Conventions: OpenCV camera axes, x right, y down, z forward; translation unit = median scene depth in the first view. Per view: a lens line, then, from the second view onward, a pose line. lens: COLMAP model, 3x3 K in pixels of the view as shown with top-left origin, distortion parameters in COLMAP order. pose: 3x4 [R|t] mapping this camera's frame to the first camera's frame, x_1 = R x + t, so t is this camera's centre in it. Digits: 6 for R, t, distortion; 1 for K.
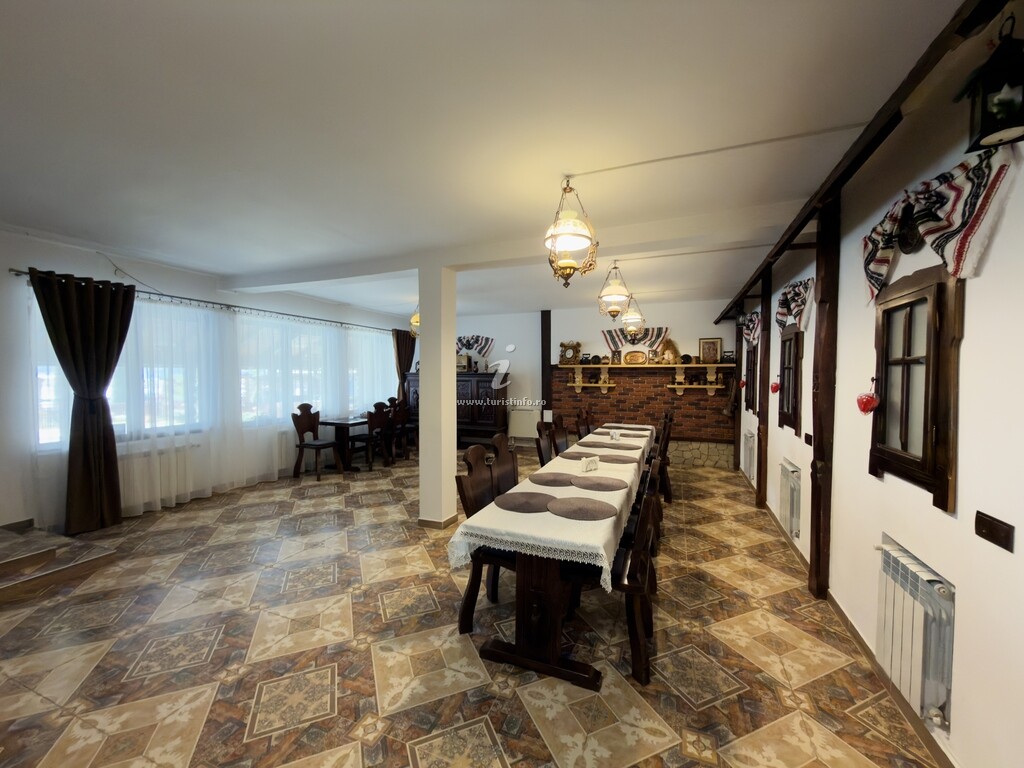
lens RADIAL K [[407.7, 0, 512.0], [0, 407.7, 384.0], [0, 0, 1]] dist [0.001727, -0.000103]
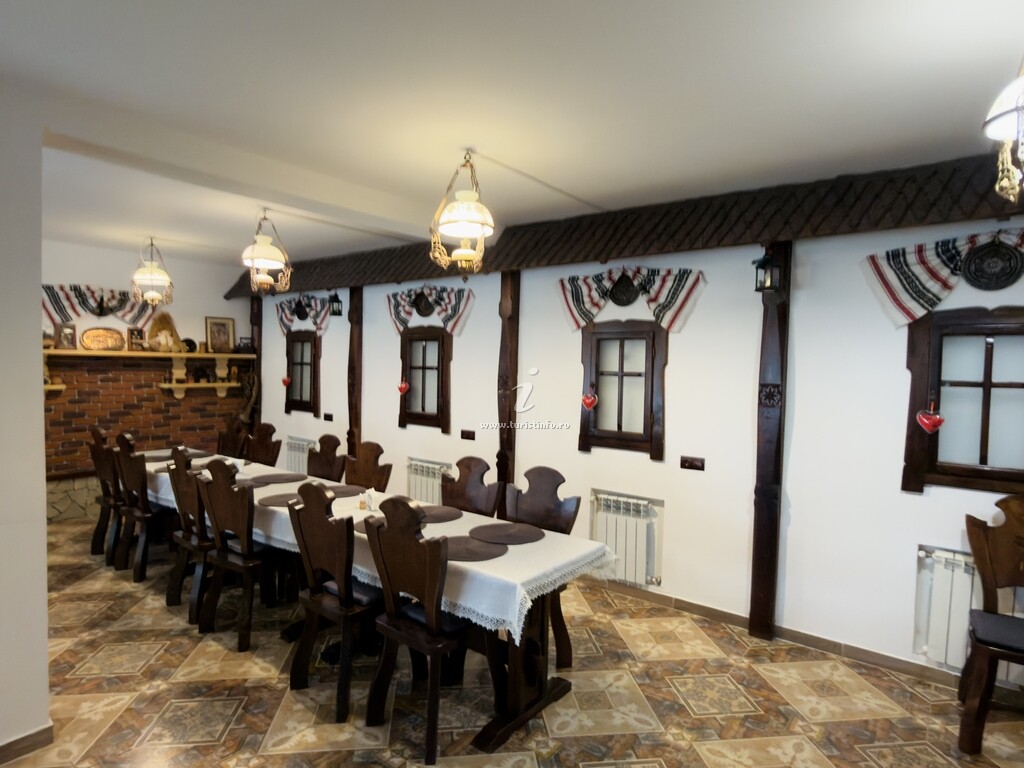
lens RADIAL K [[581.8, 0, 512.0], [0, 581.8, 384.0], [0, 0, 1]] dist [-0.000143, -0.000011]
pose [[0.280413, -0.028874, 0.959445, -0.358599], [0.003054, 0.999569, 0.029189, -0.023271], [-0.959875, -0.005255, 0.280381, 0.208846]]
